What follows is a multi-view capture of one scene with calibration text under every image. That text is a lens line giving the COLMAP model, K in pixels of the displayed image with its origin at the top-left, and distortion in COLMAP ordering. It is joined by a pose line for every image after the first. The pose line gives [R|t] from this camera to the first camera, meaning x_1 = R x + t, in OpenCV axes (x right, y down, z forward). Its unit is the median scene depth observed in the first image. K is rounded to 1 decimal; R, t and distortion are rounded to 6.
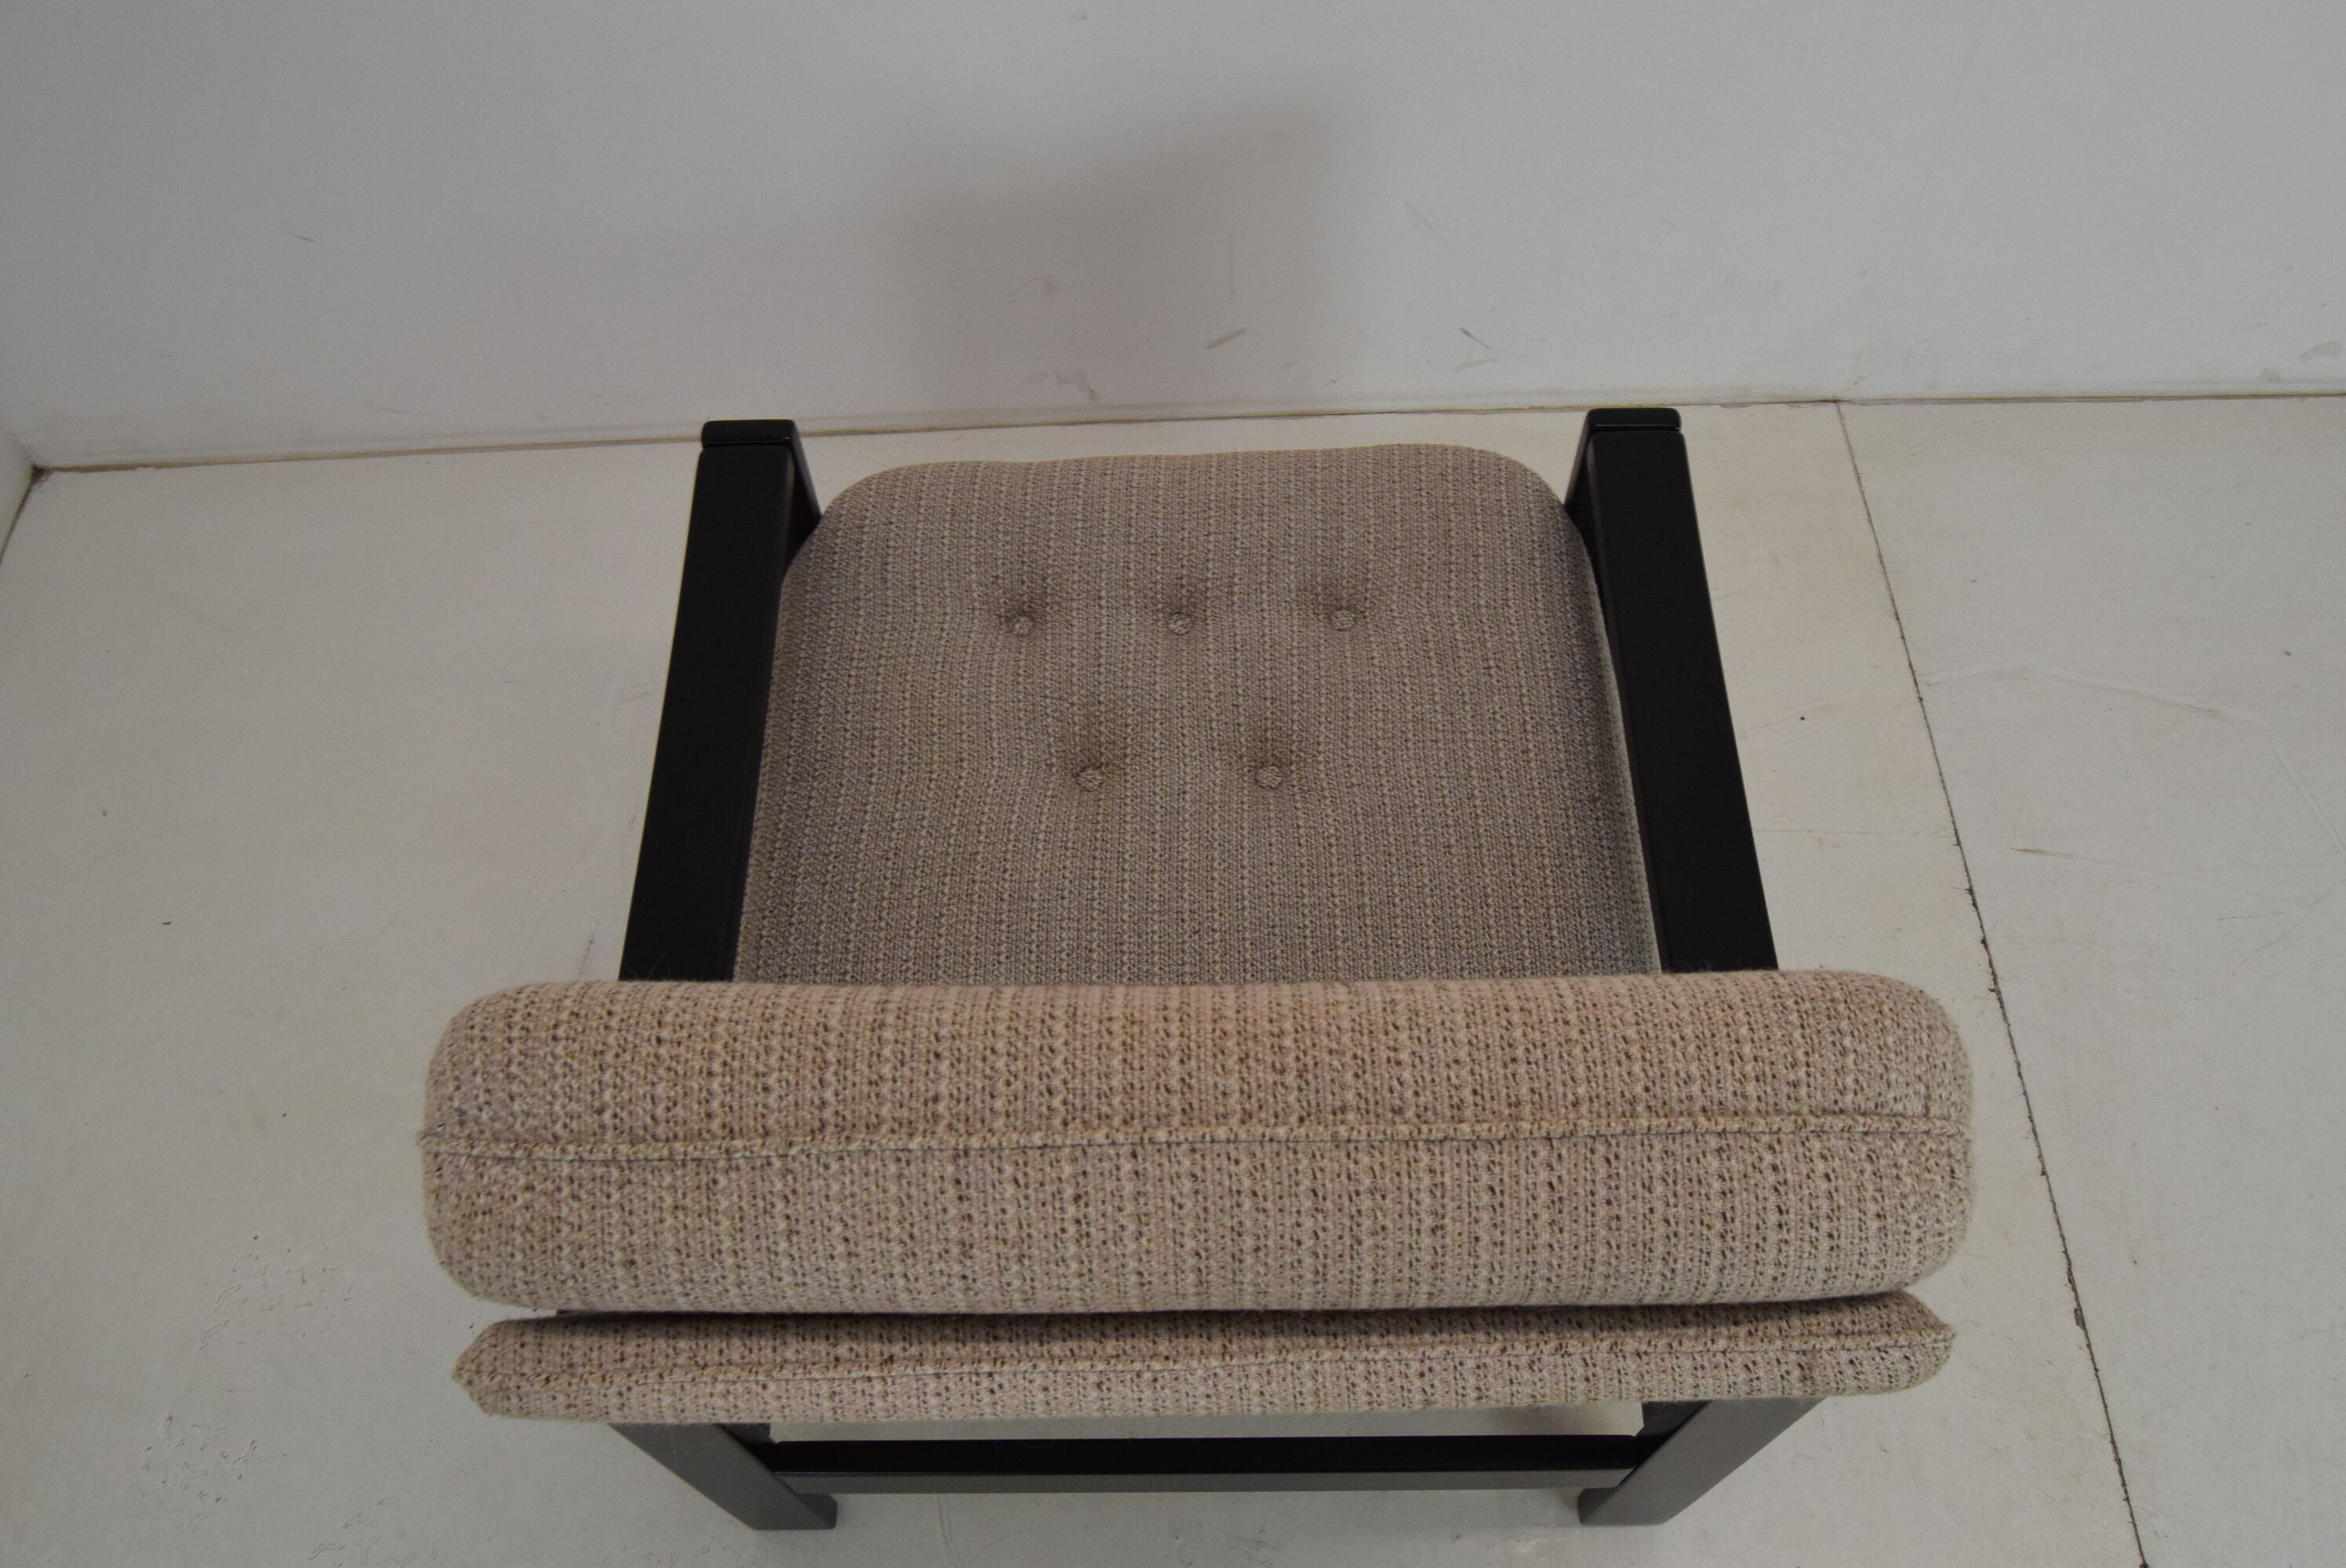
lens RADIAL K [[1866.7, 0, 1168.7], [0, 1866.7, 777.7], [0, 0, 1]] dist [-0.093051, 0.035151]
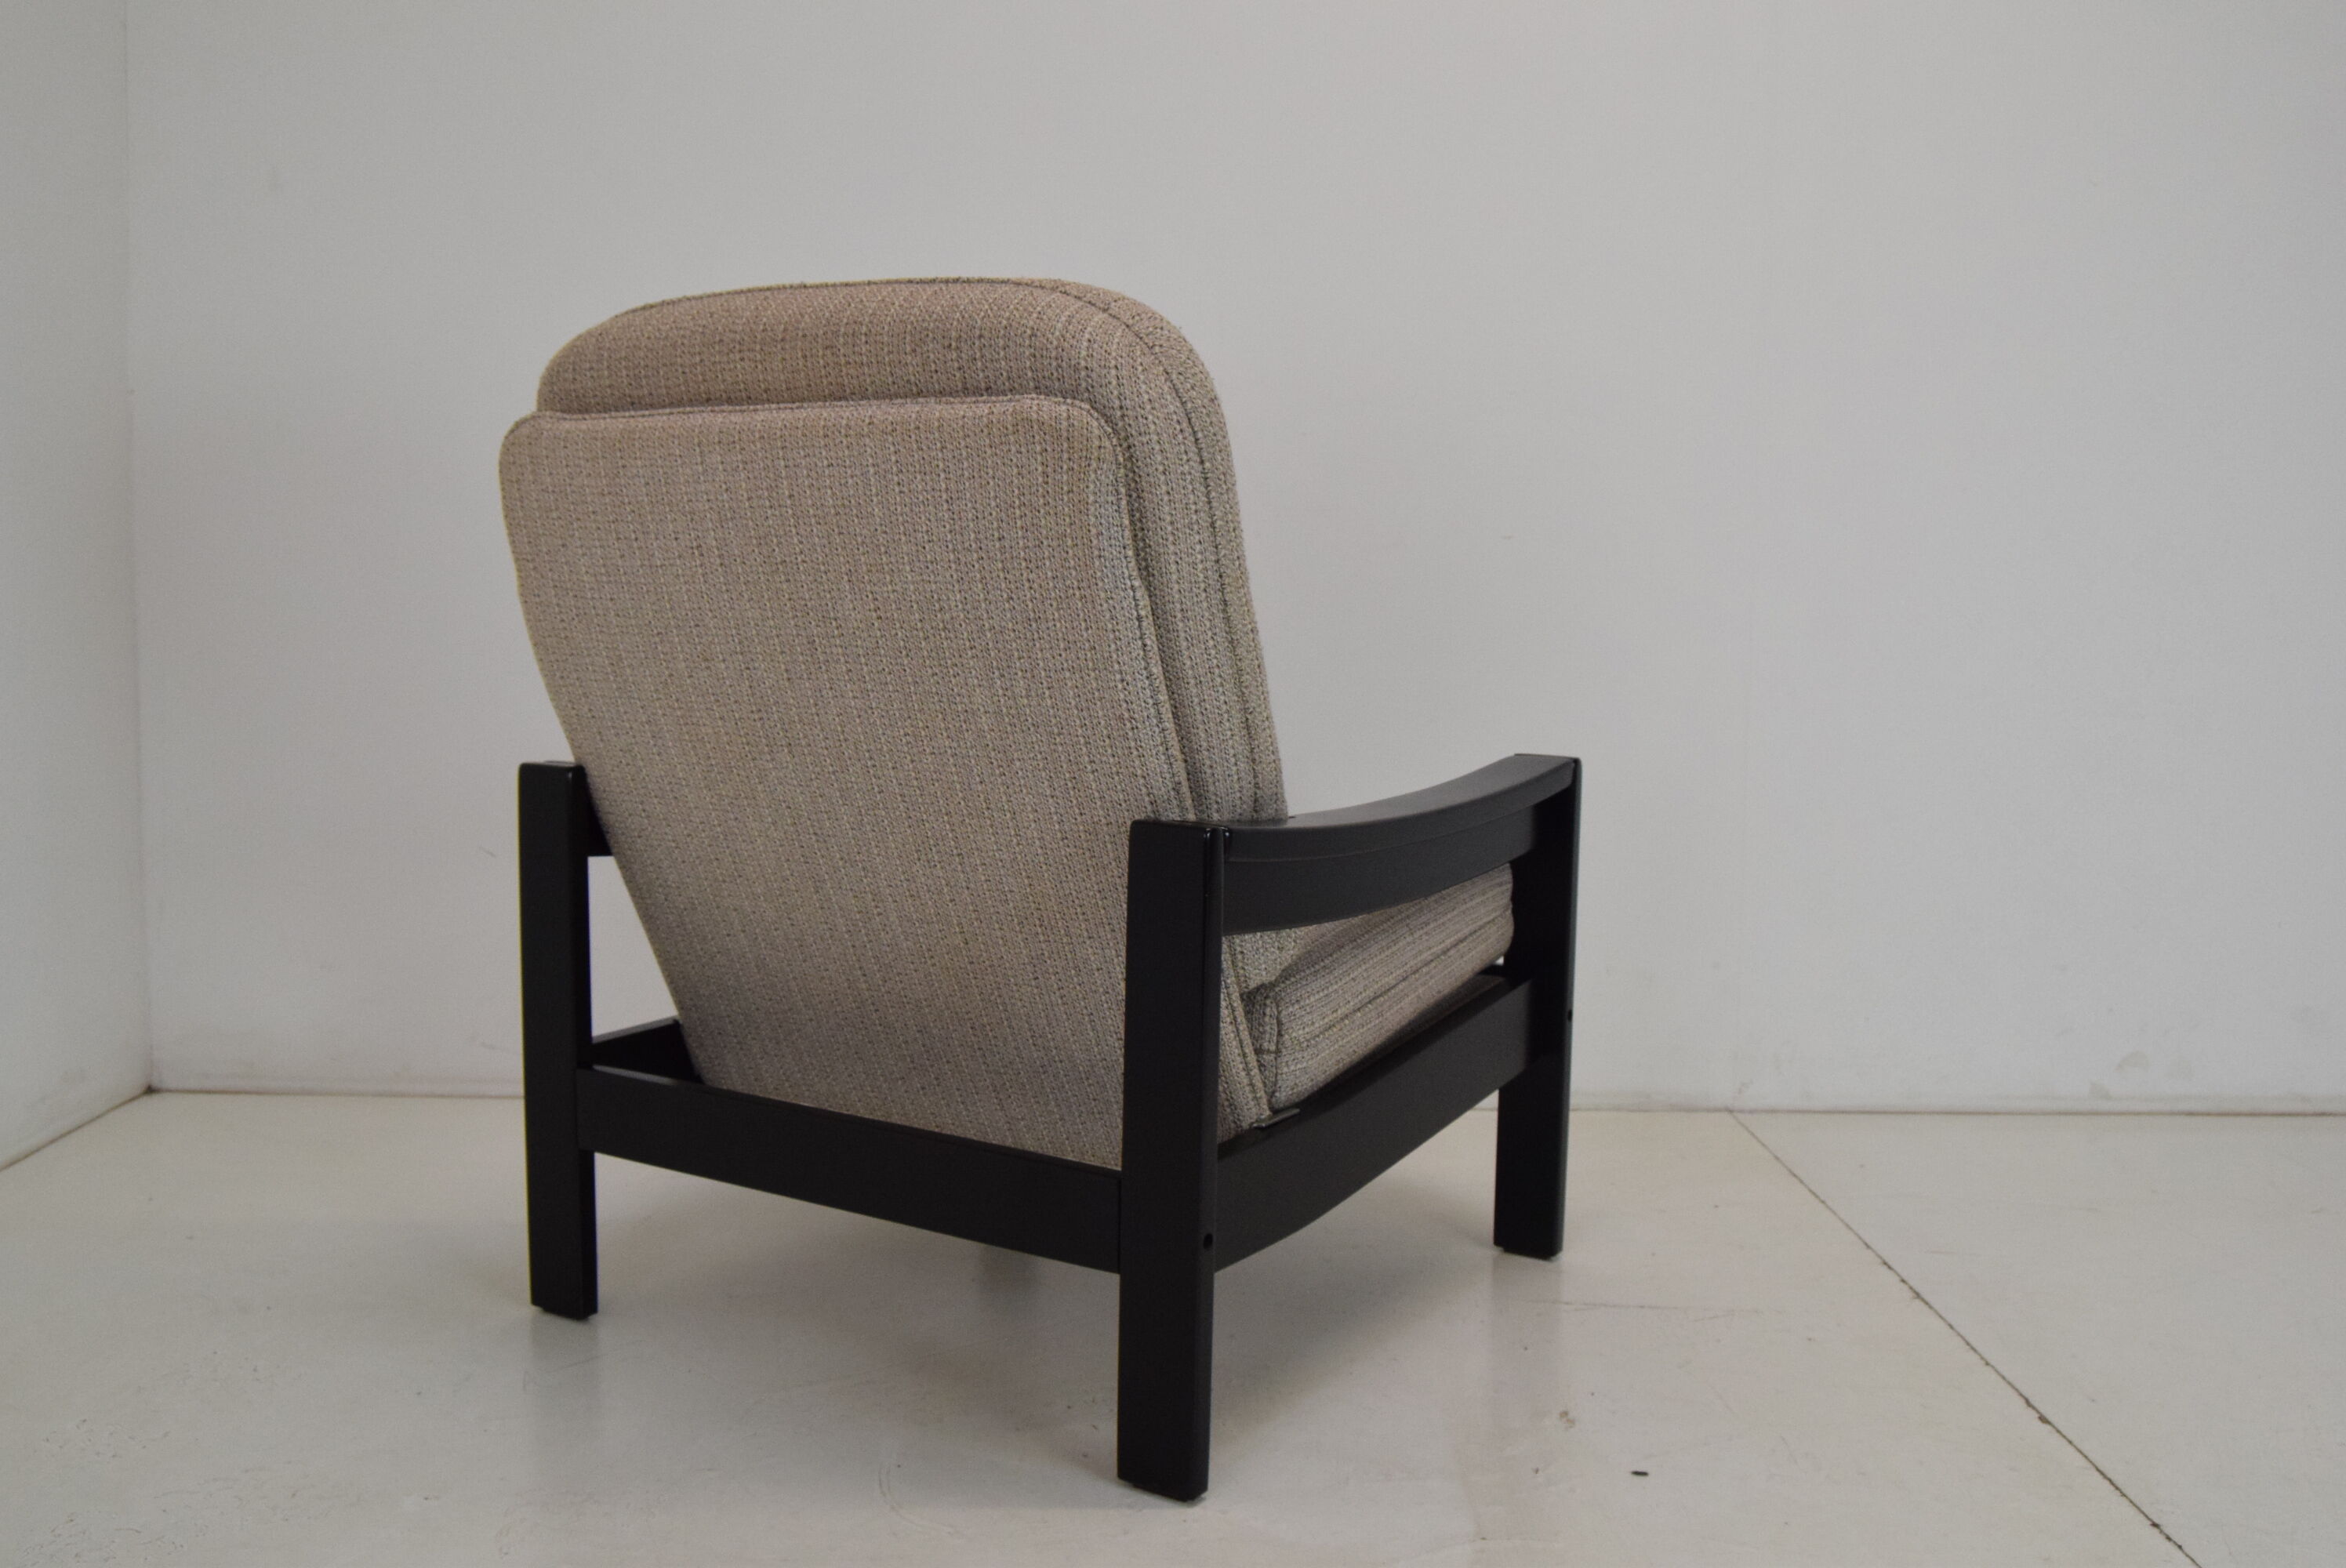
lens RADIAL K [[2187.1, 0, 1177.4], [0, 2187.1, 777.2], [0, 0, 1]] dist [-0.076125, 0.024186]
pose [[0.999206, 0.039326, -0.006460, 0.016589], [-0.028673, 0.596802, -0.801876, 0.788033], [-0.027679, 0.801425, 0.597455, 0.022458]]
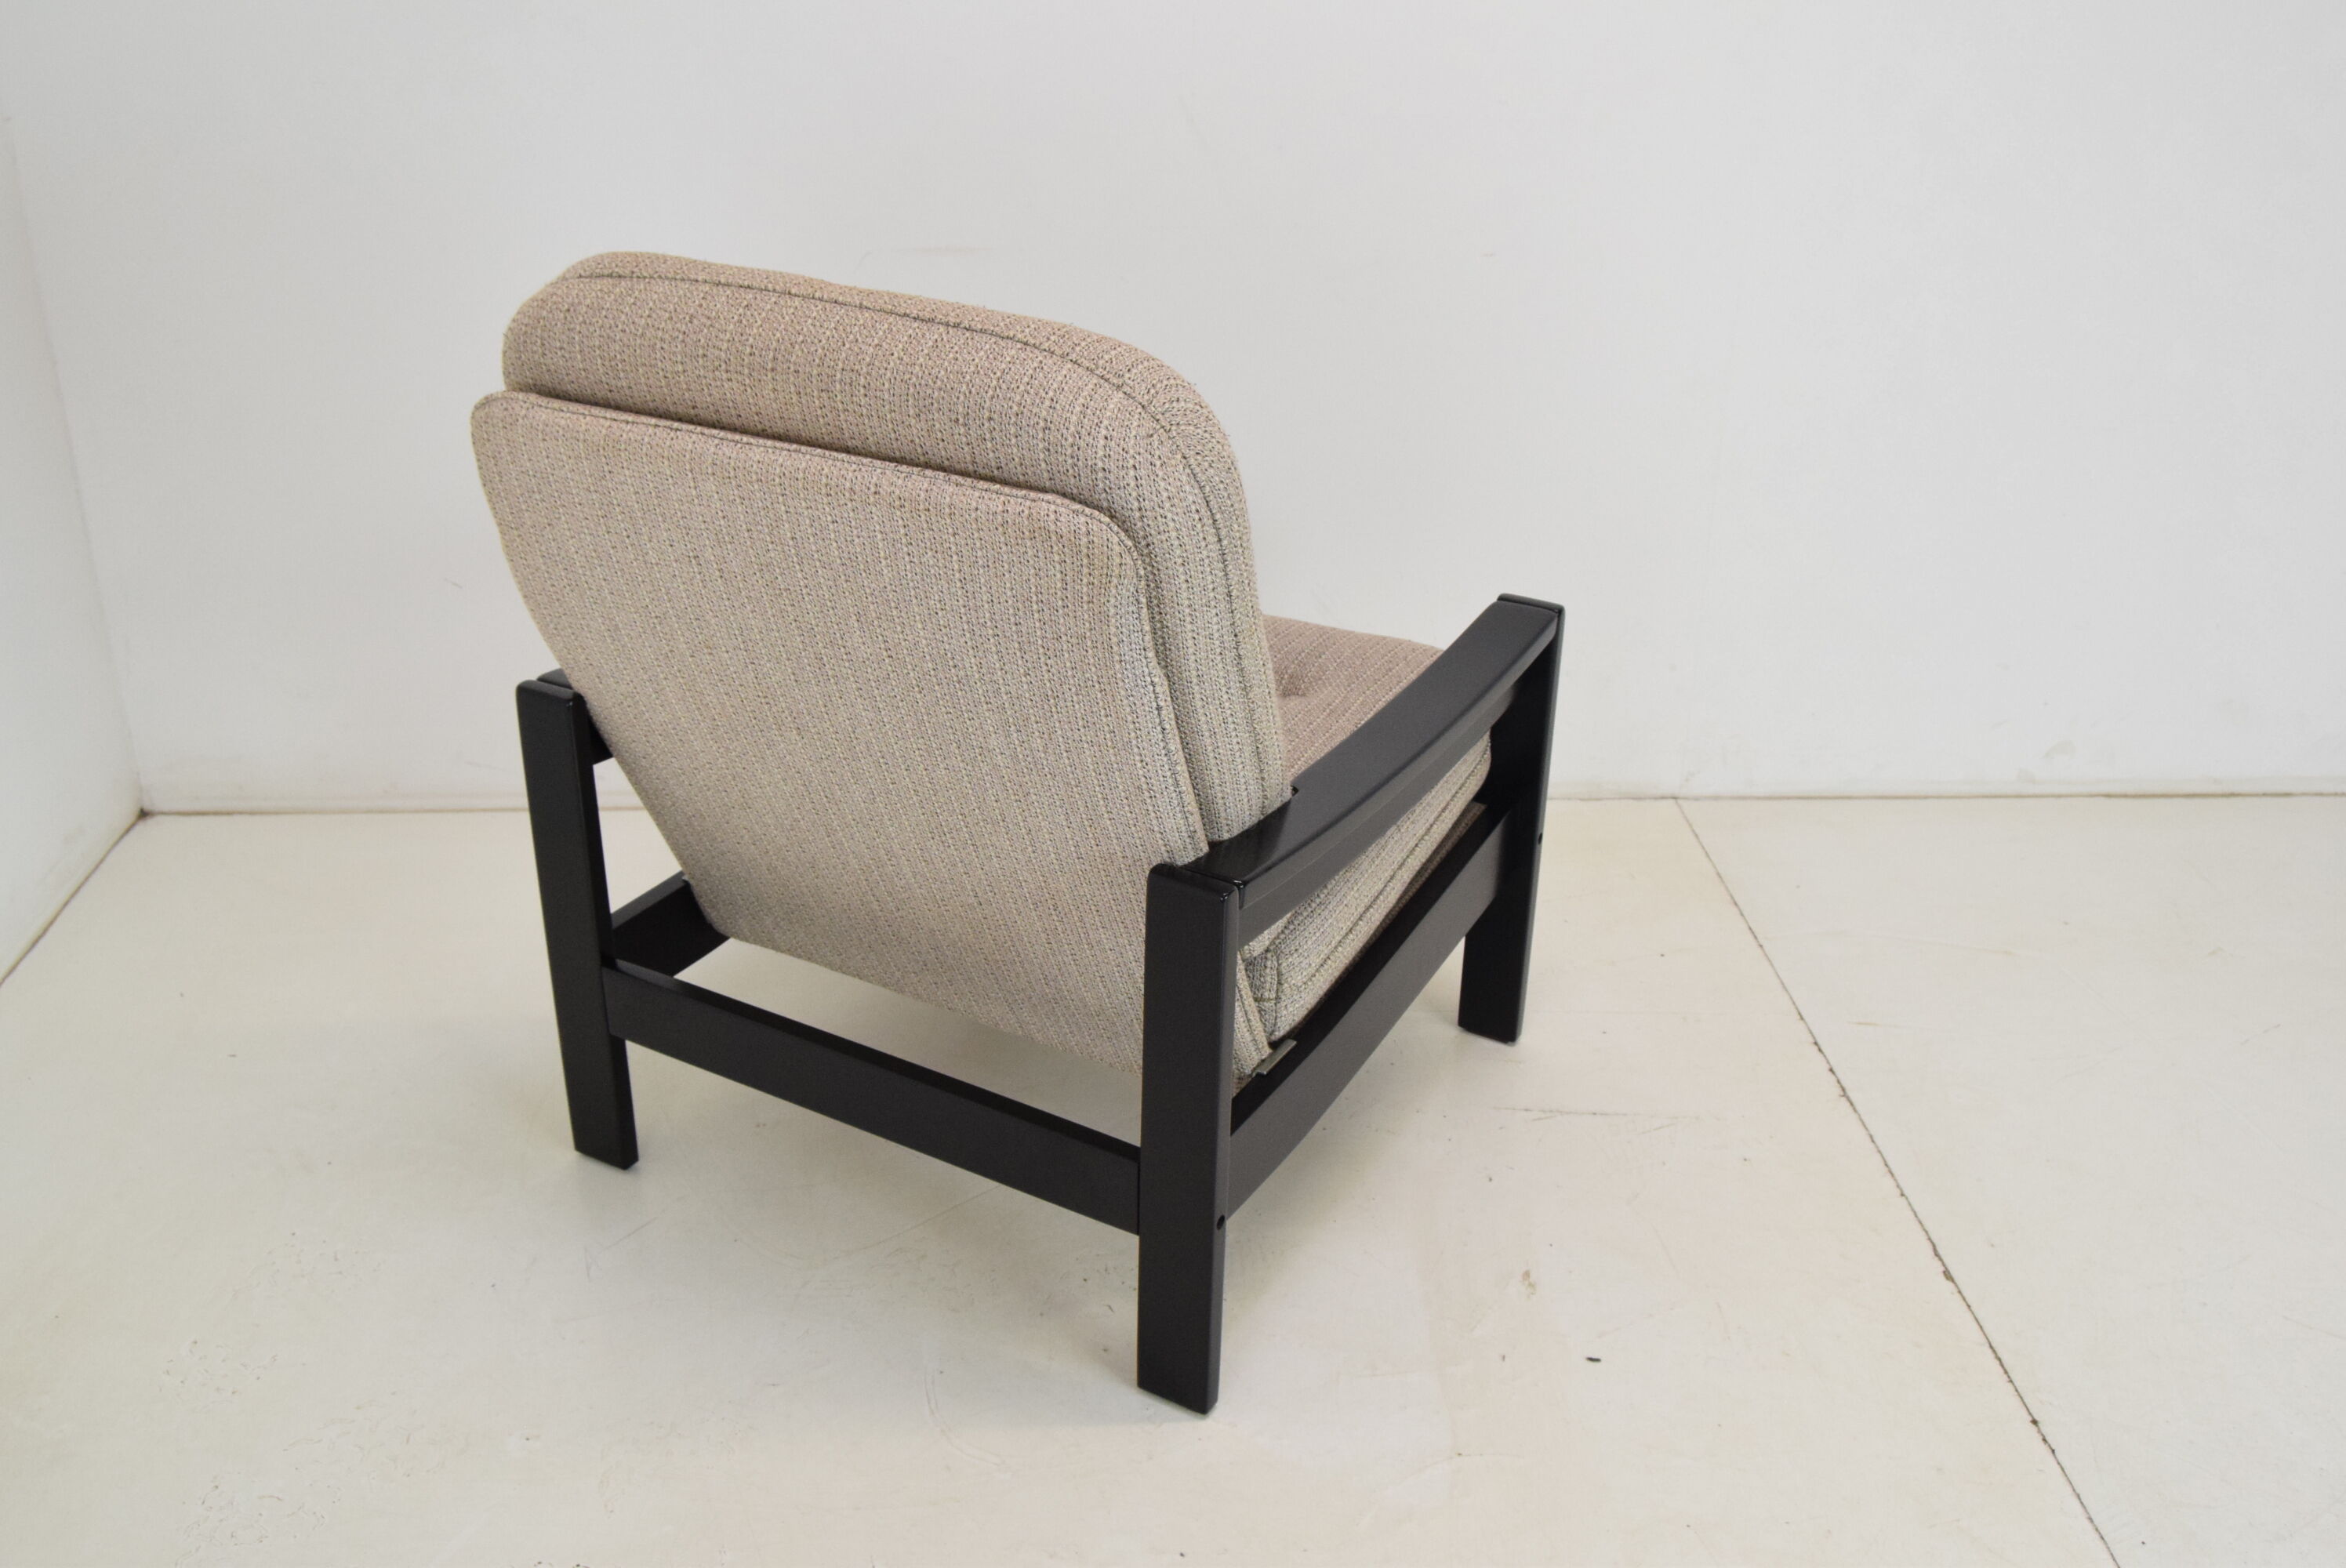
lens RADIAL K [[2198.7, 0, 1173.0], [0, 2198.7, 784.0], [0, 0, 1]] dist [-0.076363, 0.027883]
pose [[0.998732, 0.022522, 0.045021, -0.033694], [0.005891, 0.835907, -0.548840, 0.587246], [-0.049994, 0.548409, 0.834714, -0.199444]]
